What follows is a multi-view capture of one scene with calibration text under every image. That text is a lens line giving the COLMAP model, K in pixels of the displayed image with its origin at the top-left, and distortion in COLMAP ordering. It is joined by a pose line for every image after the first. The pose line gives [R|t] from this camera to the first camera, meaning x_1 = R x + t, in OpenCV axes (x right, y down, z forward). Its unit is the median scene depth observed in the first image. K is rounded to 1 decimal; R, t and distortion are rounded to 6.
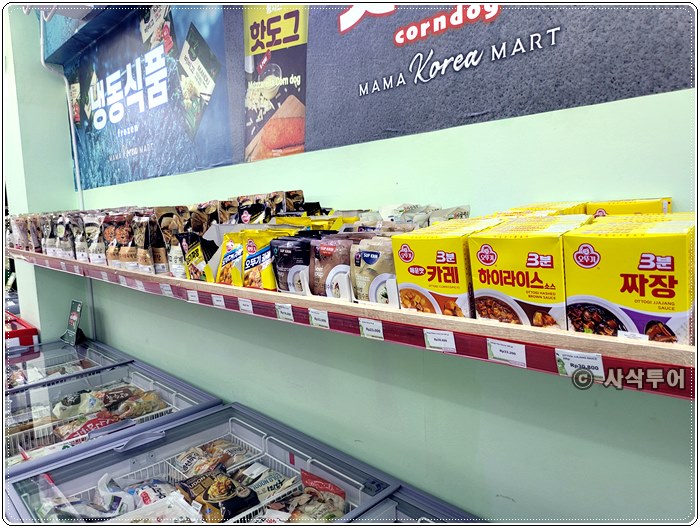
lens RADIAL K [[497.4, 0, 349.0], [0, 497.4, 263.8], [0, 0, 1]] dist [0.041530, 0.004645]
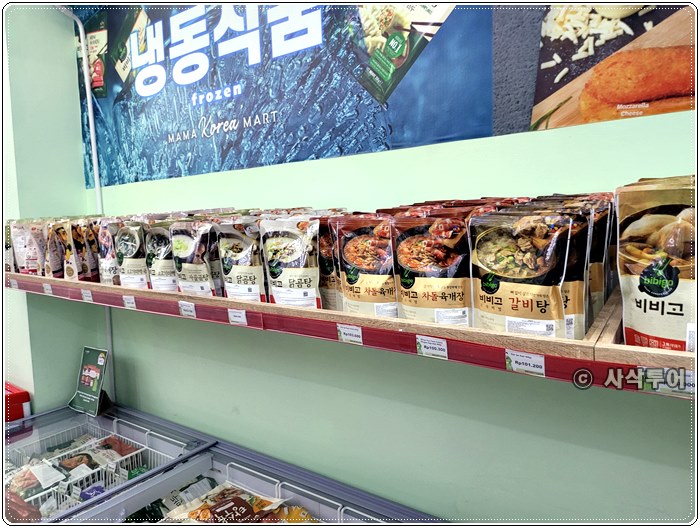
lens RADIAL K [[448.4, 0, 350.8], [0, 448.4, 261.9], [0, 0, 1]] dist [0.030912, -0.016132]
pose [[0.974930, -0.013950, 0.222076, -0.397070], [0.019390, 0.999562, -0.022336, -0.026295], [-0.221667, 0.026082, 0.974774, 0.380429]]
